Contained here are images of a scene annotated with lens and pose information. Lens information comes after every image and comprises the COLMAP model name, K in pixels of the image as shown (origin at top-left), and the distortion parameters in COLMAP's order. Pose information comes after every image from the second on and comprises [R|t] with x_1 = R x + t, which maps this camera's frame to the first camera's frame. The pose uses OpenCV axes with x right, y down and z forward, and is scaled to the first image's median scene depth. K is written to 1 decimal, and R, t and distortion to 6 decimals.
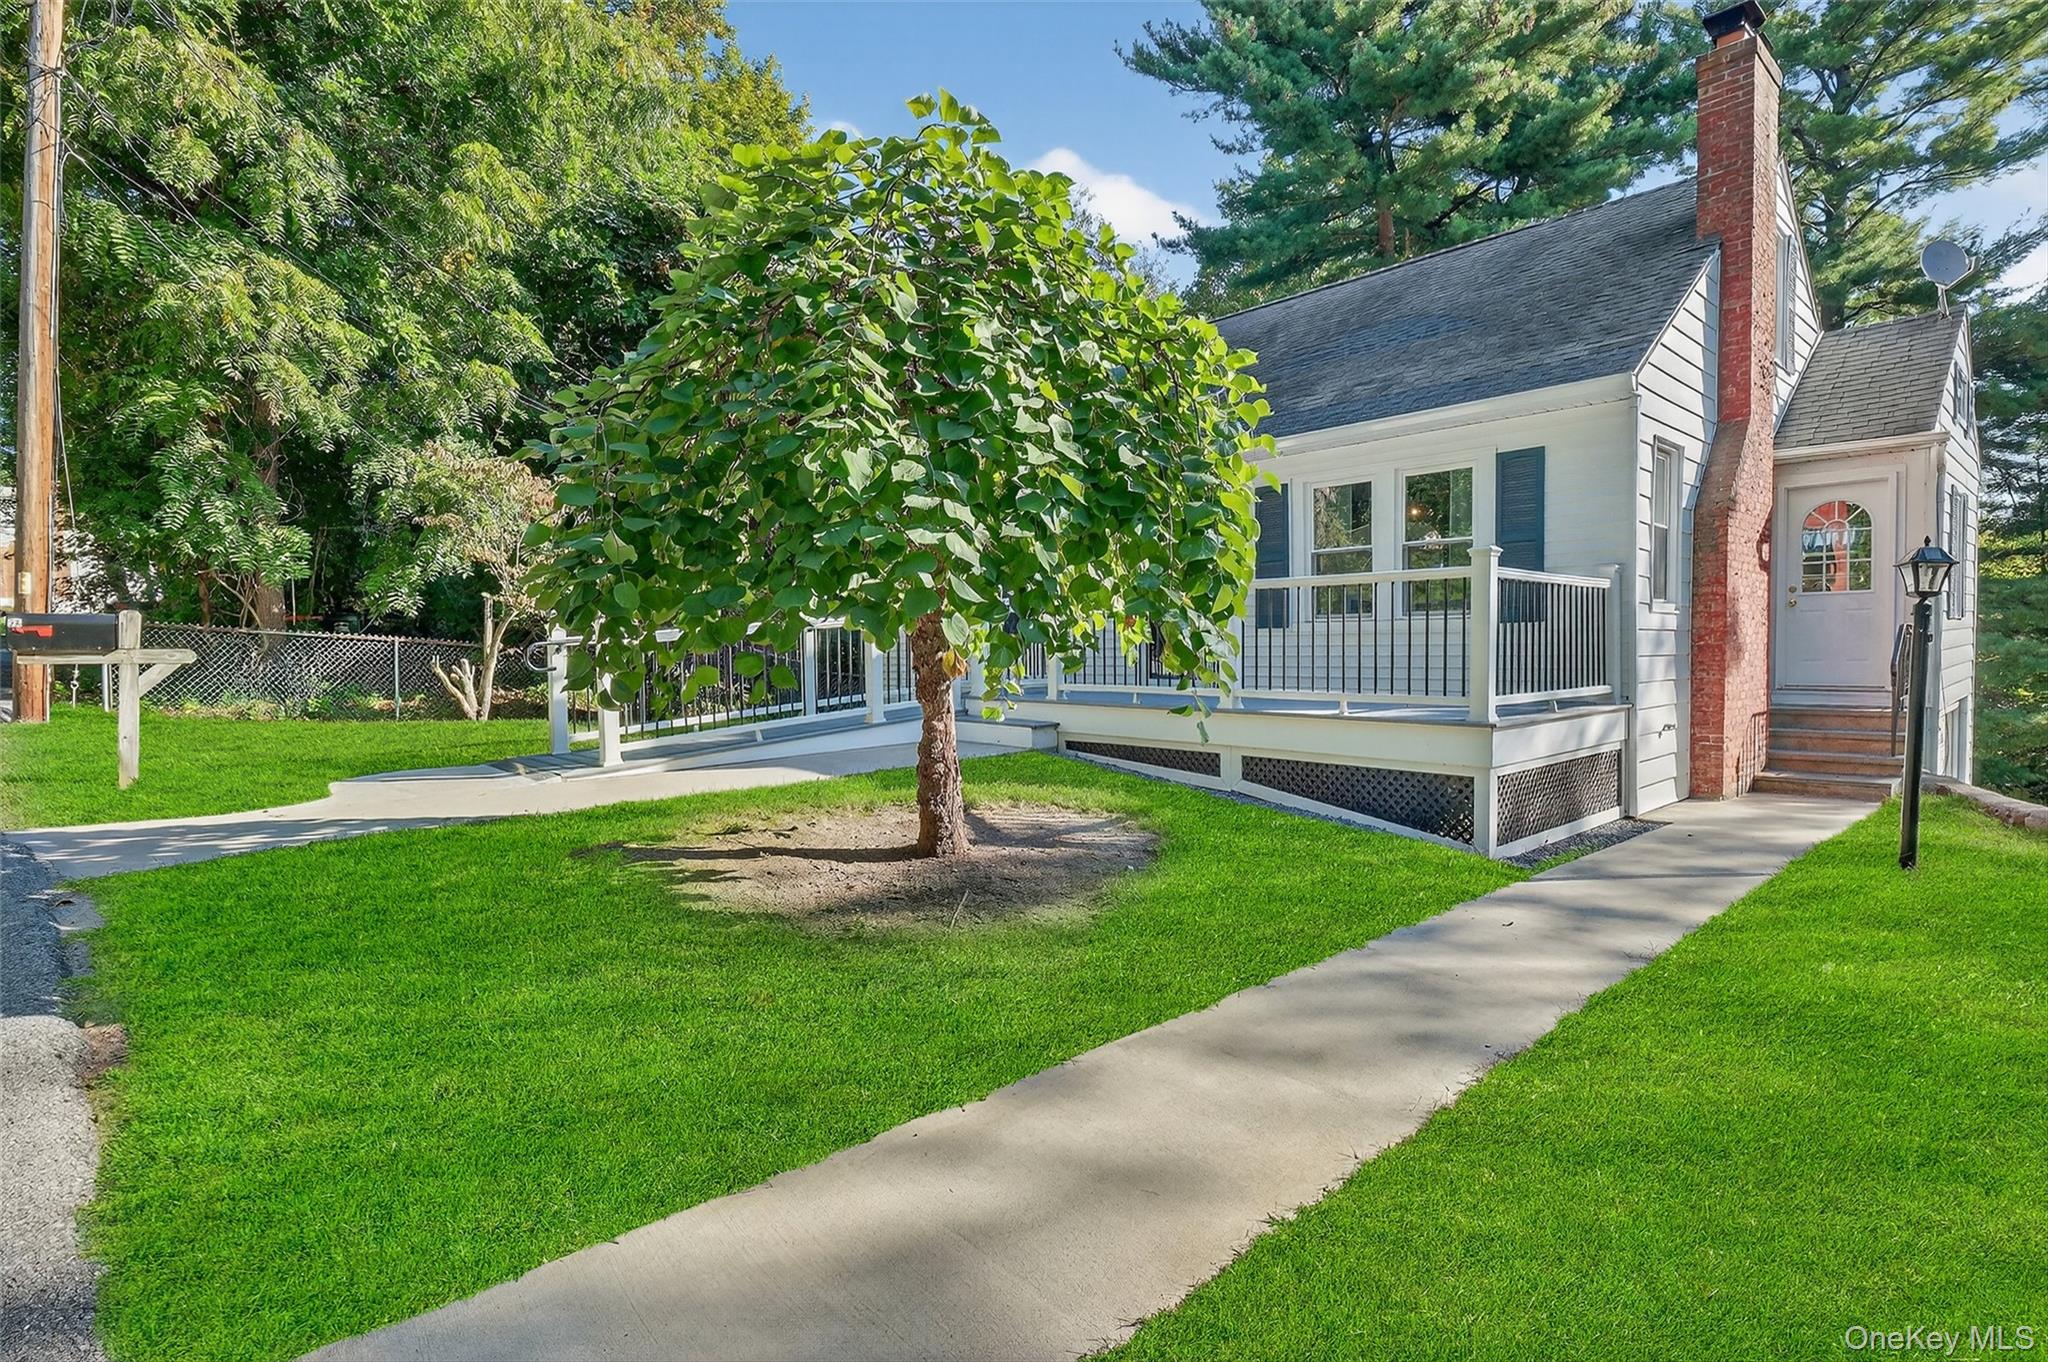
lens RADIAL K [[1002.7, 0, 1024.0], [0, 1002.7, 681.0], [0, 0, 1]] dist [-0.000407, -0.002644]
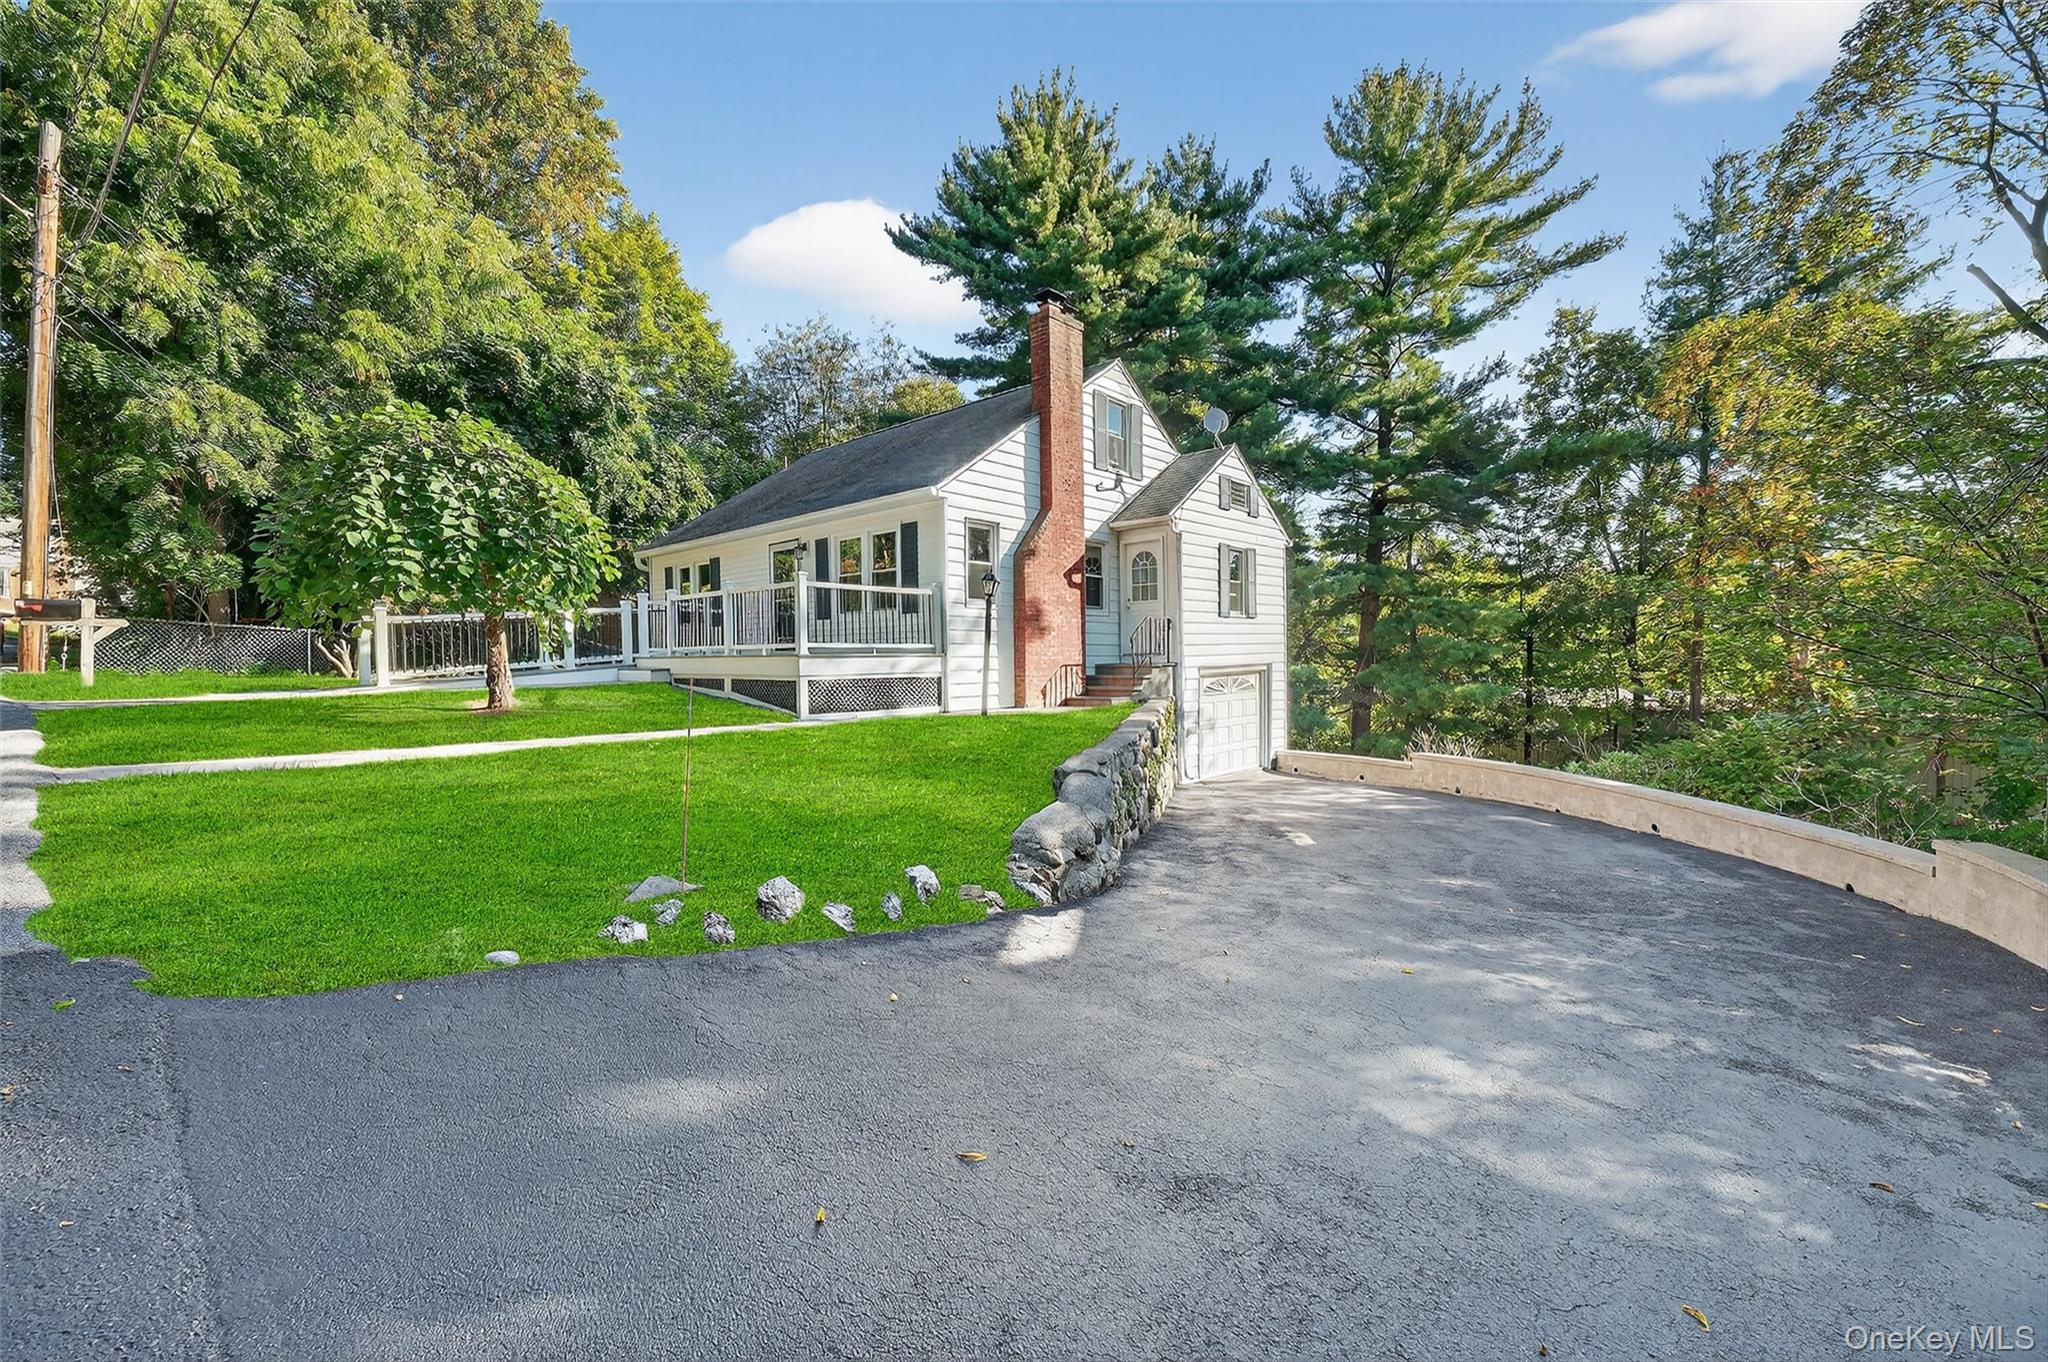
lens RADIAL K [[804.6, 0, 1018.6], [0, 804.6, 669.7], [0, 0, 1]] dist [0.000754, 0.000376]
pose [[0.994745, -0.003033, 0.102335, 0.359820], [0.004893, 0.999827, -0.017922, 0.051540], [-0.102263, 0.018329, 0.994589, -0.356965]]
